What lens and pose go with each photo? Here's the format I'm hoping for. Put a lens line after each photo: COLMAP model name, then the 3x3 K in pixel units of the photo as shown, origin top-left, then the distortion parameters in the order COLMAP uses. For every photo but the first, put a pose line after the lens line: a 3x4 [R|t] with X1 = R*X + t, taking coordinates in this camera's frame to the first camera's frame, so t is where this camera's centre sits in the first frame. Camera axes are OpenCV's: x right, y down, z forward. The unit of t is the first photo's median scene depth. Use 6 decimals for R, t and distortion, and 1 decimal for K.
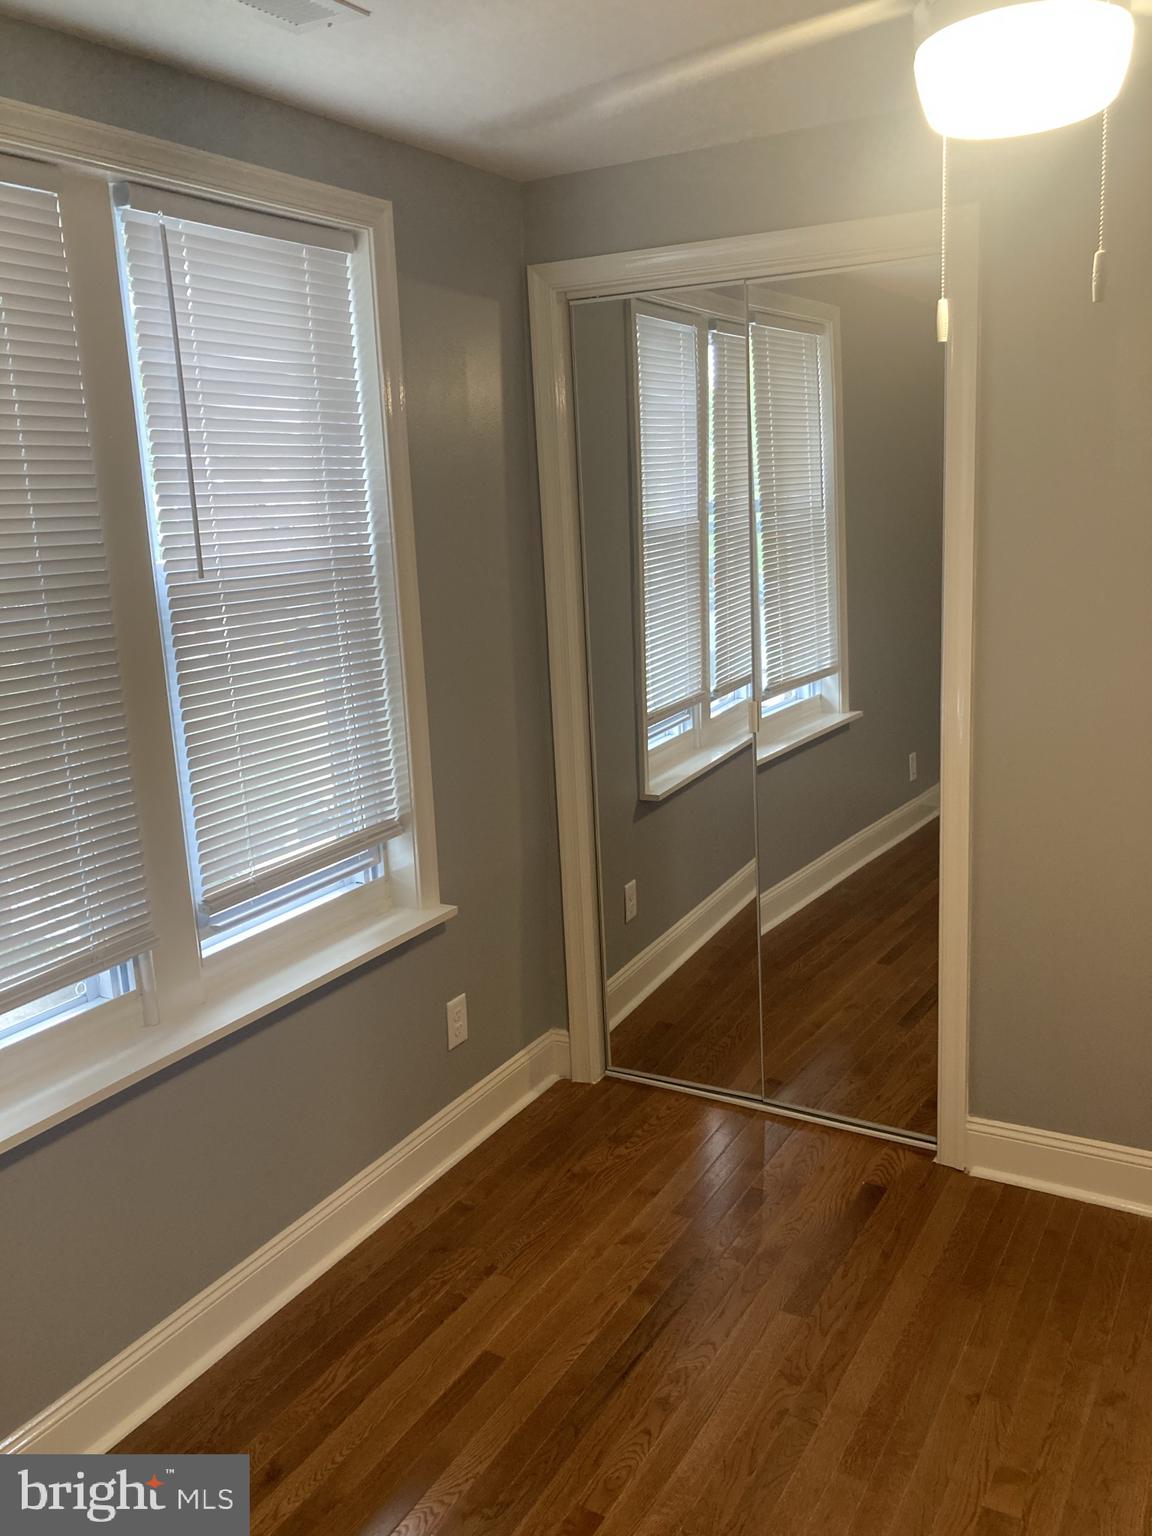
lens RADIAL K [[1258.4, 0, 594.7], [0, 1258.4, 766.3], [0, 0, 1]] dist [0.012338, 0.004826]
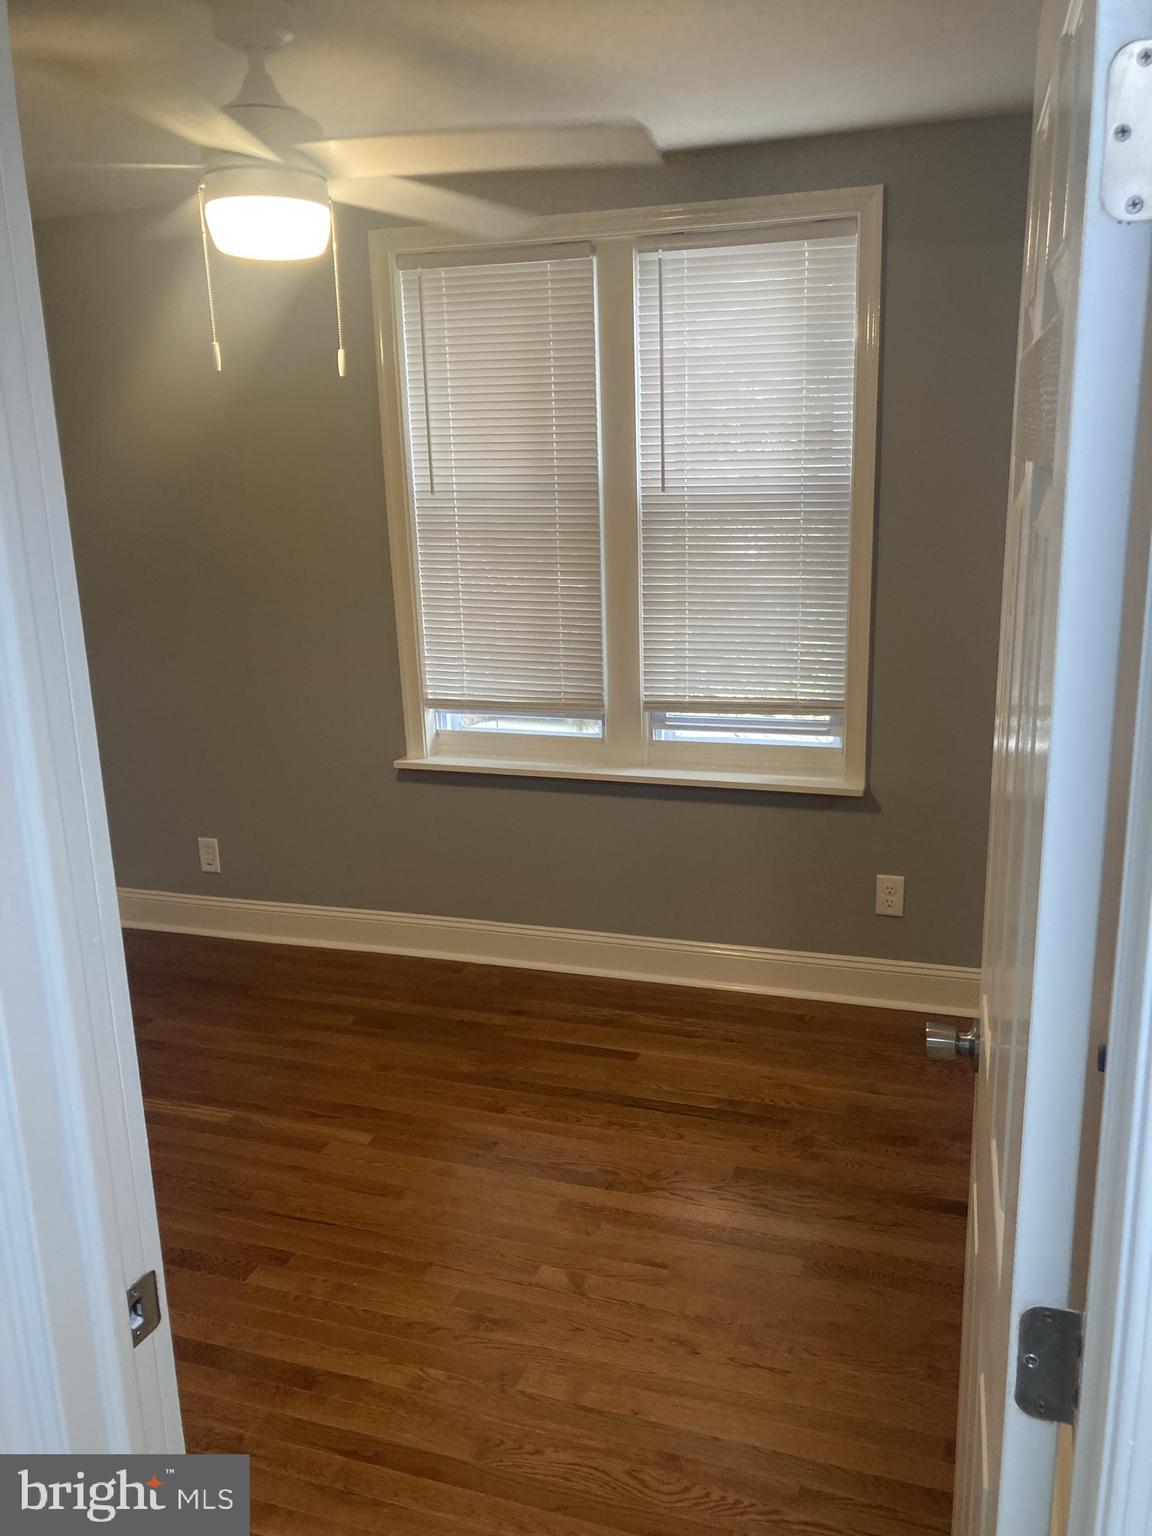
lens RADIAL K [[1244.2, 0, 576.0], [0, 1244.2, 768.0], [0, 0, 1]] dist [0.051162, -0.000062]
pose [[0.203501, 0.290840, -0.934879, 1.182728], [-0.196722, 0.947533, 0.251955, -0.192413], [0.959108, 0.132638, 0.250039, 0.565138]]
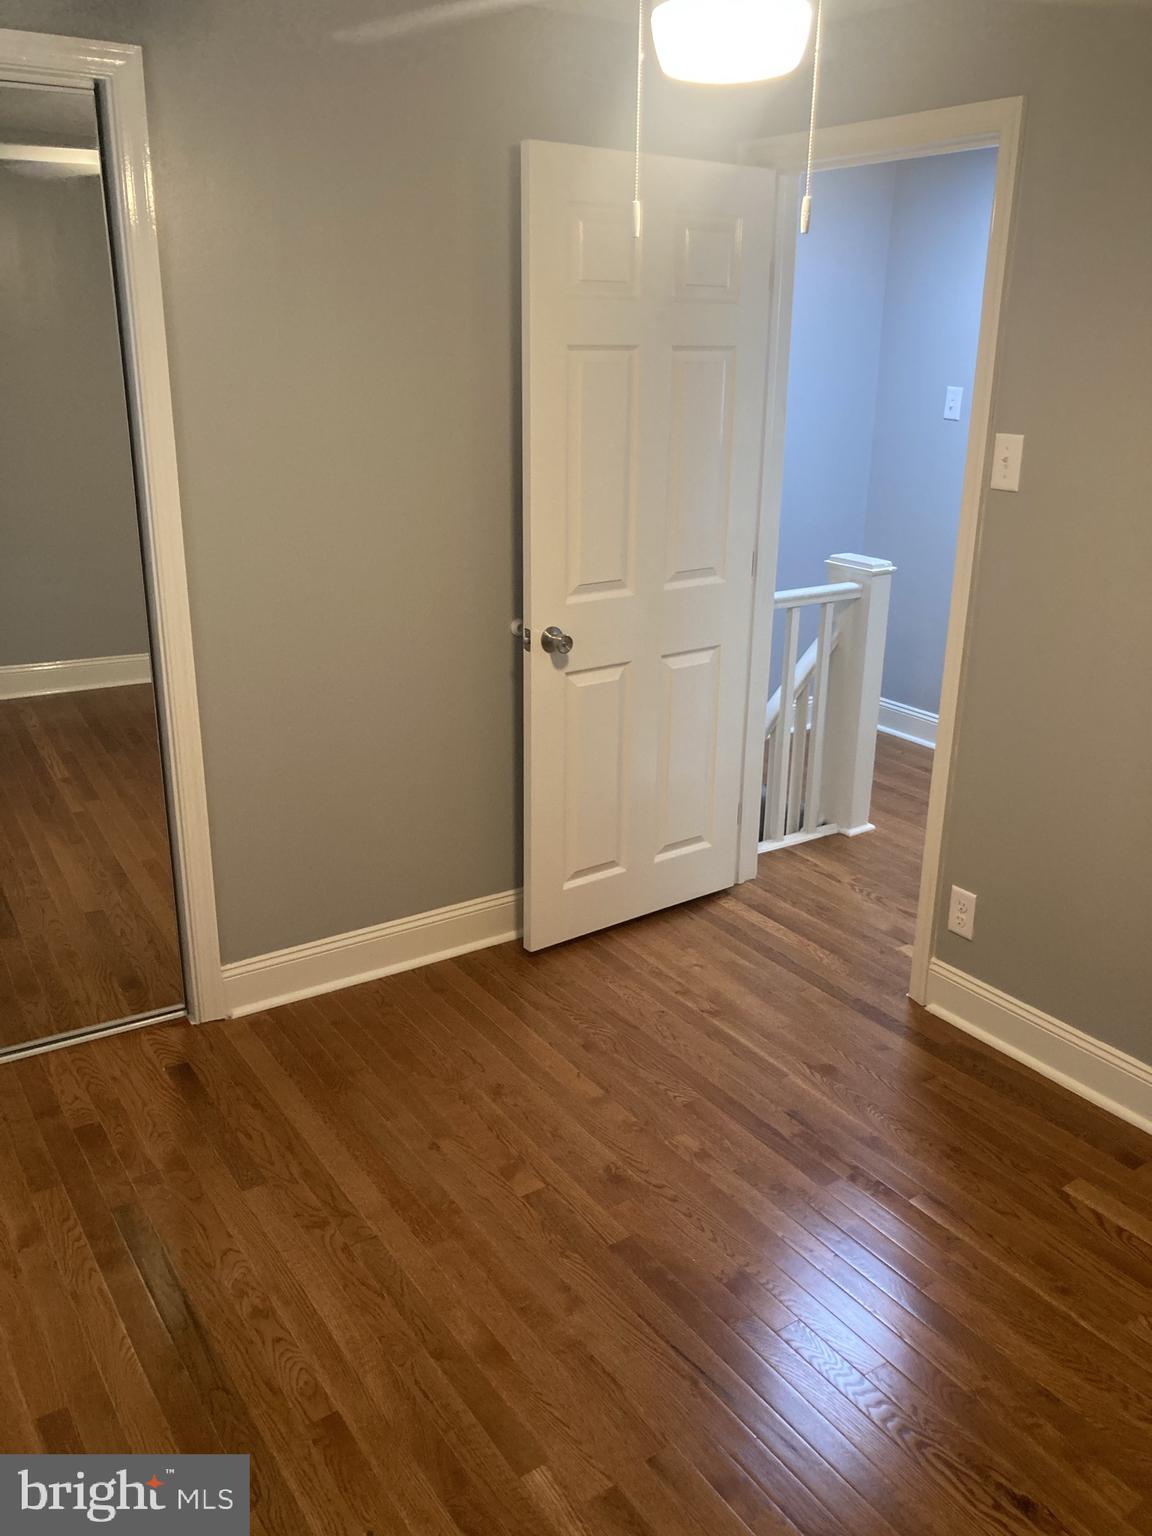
lens RADIAL K [[1249.7, 0, 551.6], [0, 1249.7, 770.8], [0, 0, 1]] dist [-0.004867, -0.003680]
pose [[0.454874, -0.243574, 0.856598, -0.556659], [0.162208, 0.968440, 0.189240, -0.046730], [-0.875658, 0.052867, 0.480029, 0.311424]]
